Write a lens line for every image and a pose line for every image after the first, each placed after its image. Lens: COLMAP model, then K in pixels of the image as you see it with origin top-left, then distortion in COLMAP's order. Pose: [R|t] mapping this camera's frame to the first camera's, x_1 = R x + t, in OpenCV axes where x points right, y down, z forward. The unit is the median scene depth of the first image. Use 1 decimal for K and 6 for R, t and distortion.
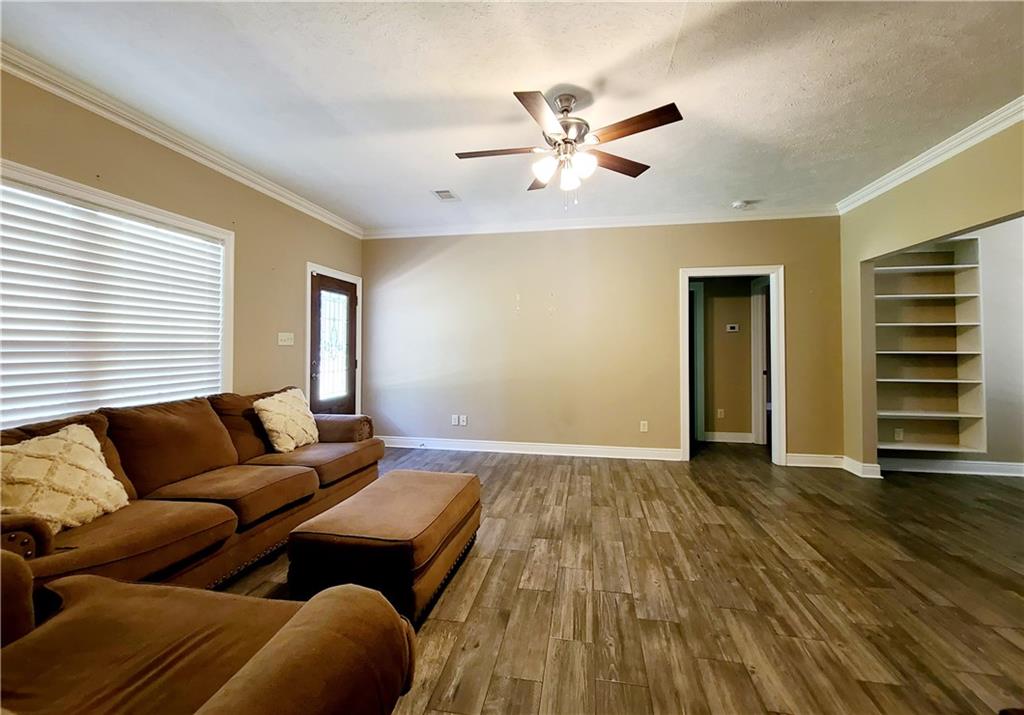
lens RADIAL K [[428.2, 0, 509.3], [0, 428.2, 337.4], [0, 0, 1]] dist [-0.000869, -0.000022]
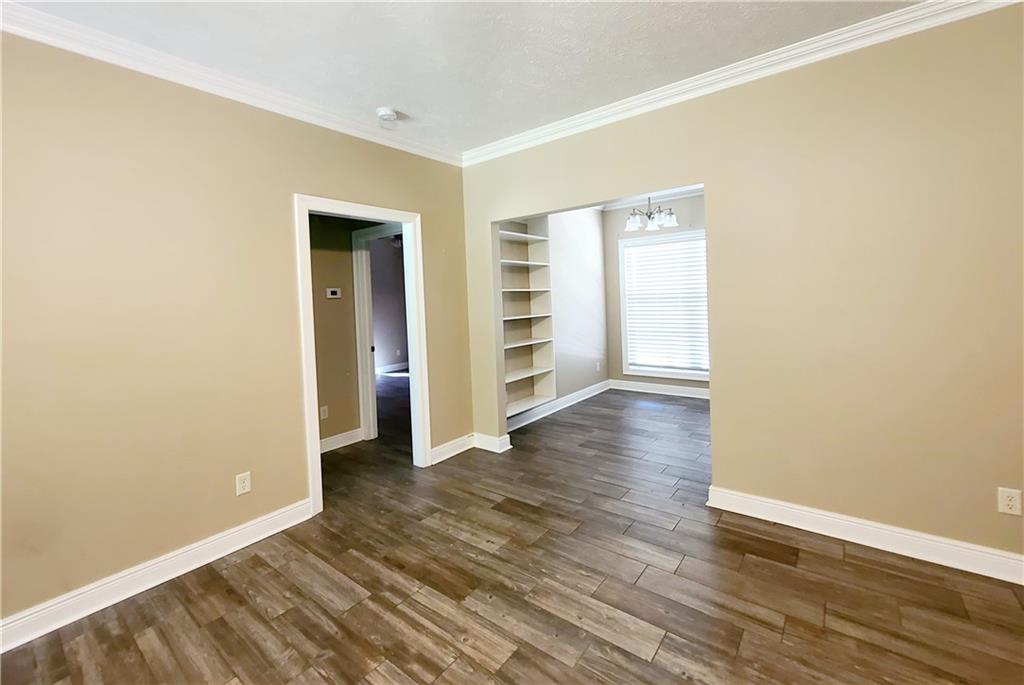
lens RADIAL K [[428.4, 0, 507.5], [0, 428.4, 308.9], [0, 0, 1]] dist [-0.020287, 0.007789]
pose [[0.462228, -0.040457, 0.885838, 0.020744], [0.016390, 0.999178, 0.037081, -0.036846], [-0.886609, -0.002621, 0.462511, 0.862410]]
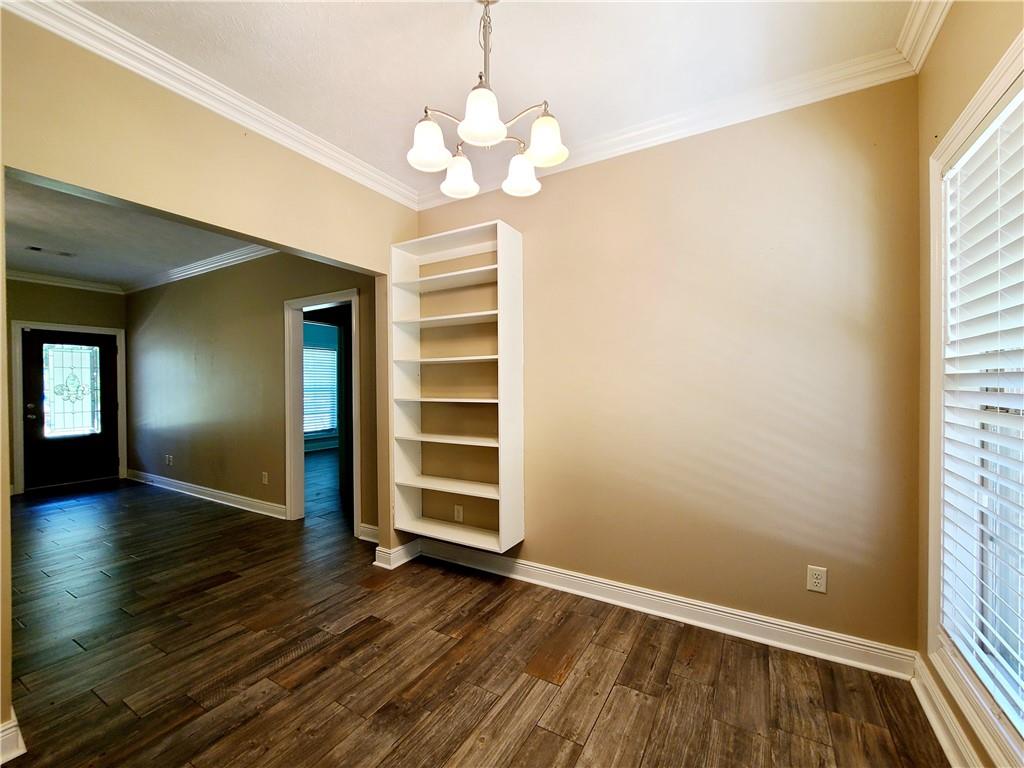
lens RADIAL K [[430.0, 0, 510.2], [0, 430.0, 389.3], [0, 0, 1]] dist [-0.002285, 0.000230]
pose [[0.940618, -0.001463, -0.339464, 2.052743], [0.012528, 0.999459, 0.030407, -0.007876], [0.339236, -0.032854, 0.940128, 0.583659]]
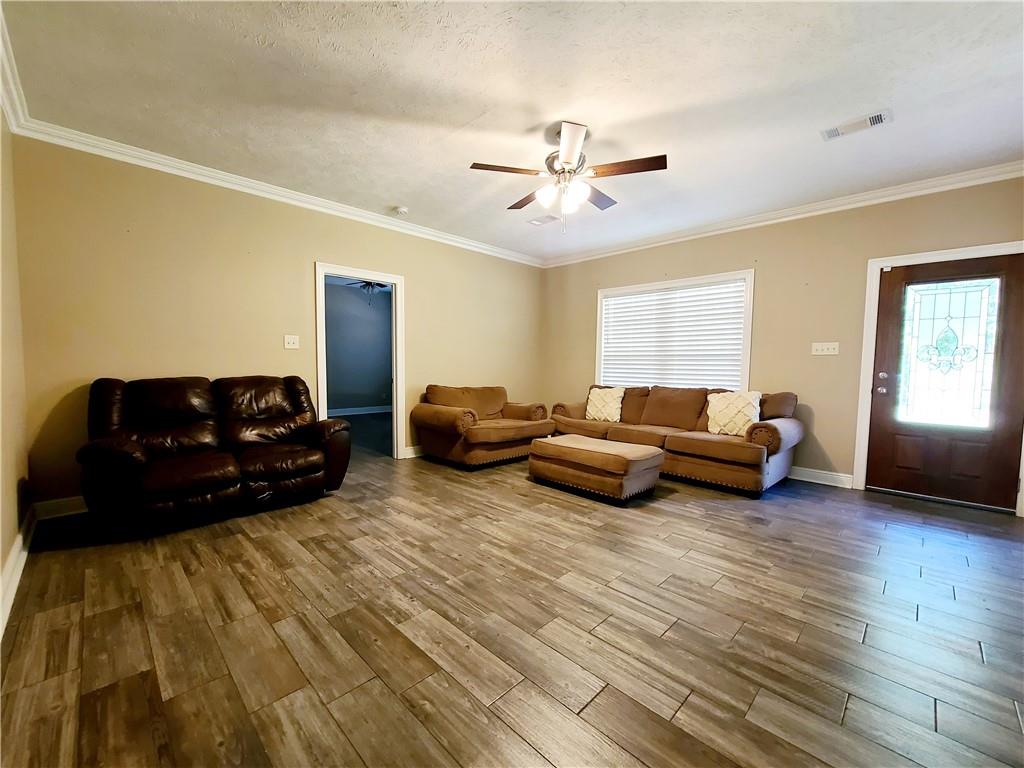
lens RADIAL K [[418.6, 0, 501.5], [0, 418.6, 391.2], [0, 0, 1]] dist [-0.000613, 0.000222]
pose [[-0.574377, 0.047283, -0.817224, 1.149532], [0.005732, 0.998538, 0.053745, 0.073214], [0.818571, 0.026185, -0.573808, 1.478786]]
